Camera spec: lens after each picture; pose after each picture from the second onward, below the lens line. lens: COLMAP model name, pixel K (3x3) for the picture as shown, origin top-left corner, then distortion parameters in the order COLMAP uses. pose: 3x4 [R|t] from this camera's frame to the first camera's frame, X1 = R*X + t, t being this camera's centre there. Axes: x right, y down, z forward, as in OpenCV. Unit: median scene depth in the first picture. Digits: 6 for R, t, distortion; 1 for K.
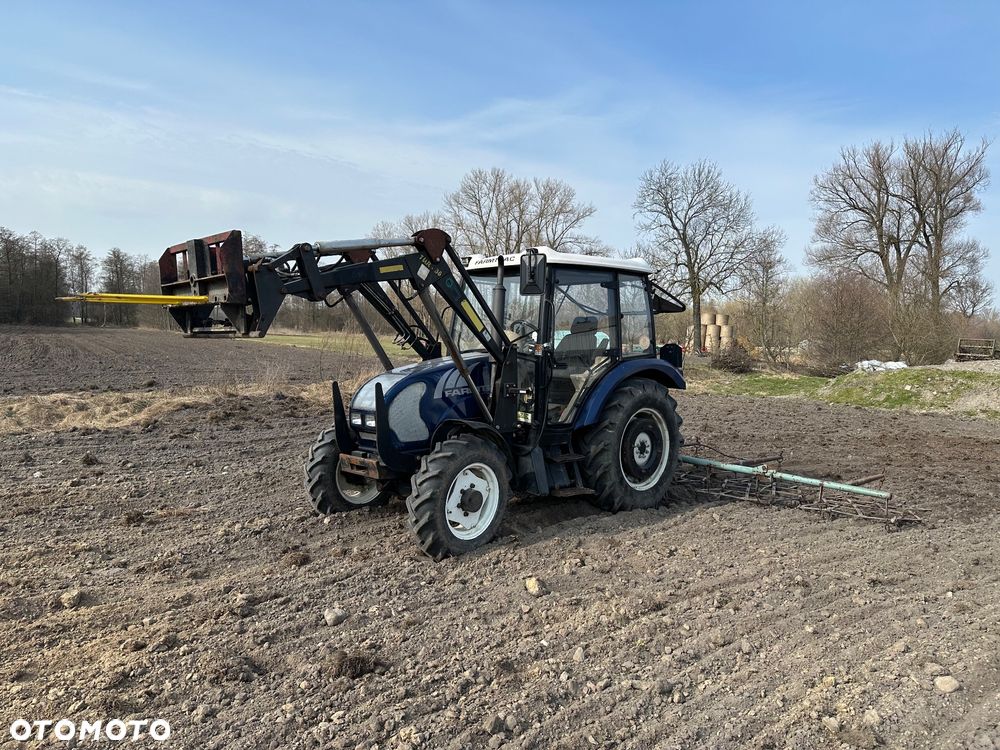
lens RADIAL K [[700.5, 0, 500.0], [0, 700.5, 375.0], [0, 0, 1]] dist [0.110420, -0.177015]
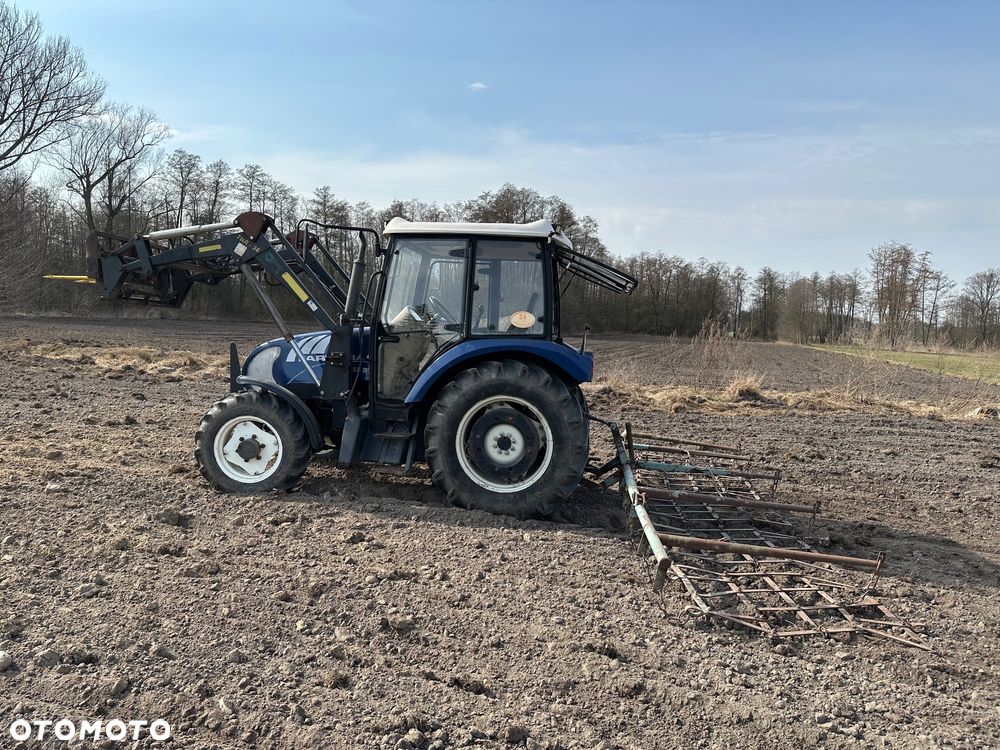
lens RADIAL K [[700.5, 0, 500.0], [0, 700.5, 375.0], [0, 0, 1]] dist [0.110420, -0.177015]
pose [[0.635851, 0.058920, -0.769560, 0.838340], [-0.077101, 0.996943, 0.012624, 0.011650], [0.767951, 0.051307, 0.638450, 0.447281]]
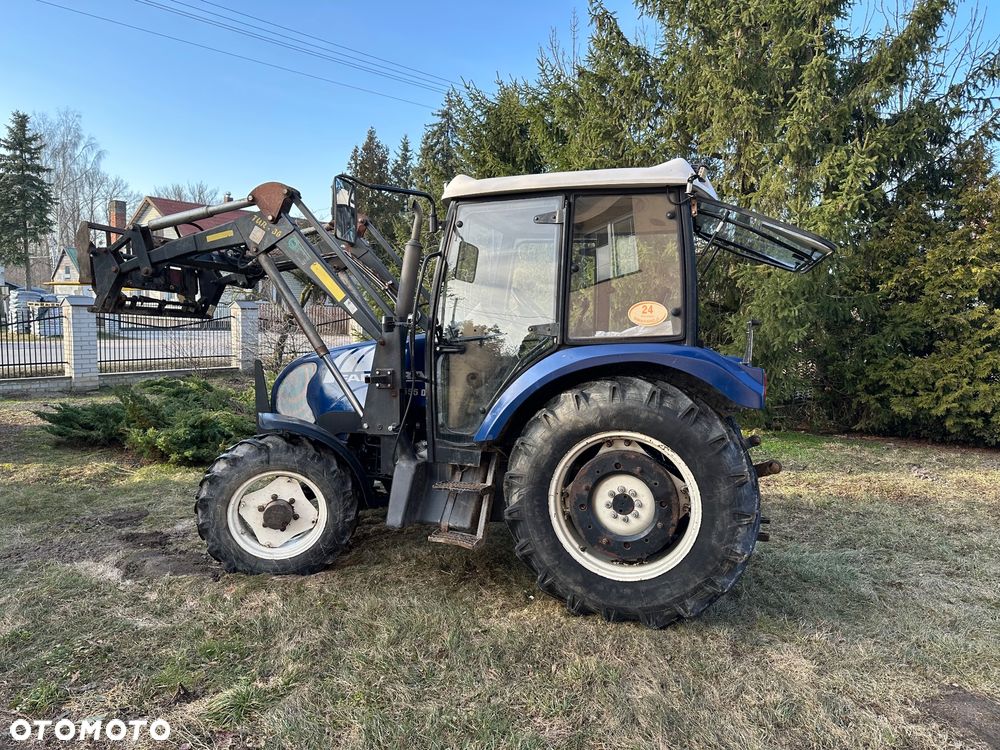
lens RADIAL K [[685.7, 0, 500.0], [0, 685.7, 386.8], [0, 0, 1]] dist [0.053129, -0.045924]
pose [[0.516859, 0.056251, -0.854220, 0.608867], [-0.053045, 0.998026, 0.033624, -0.001049], [0.854425, 0.027933, 0.518823, 0.624150]]
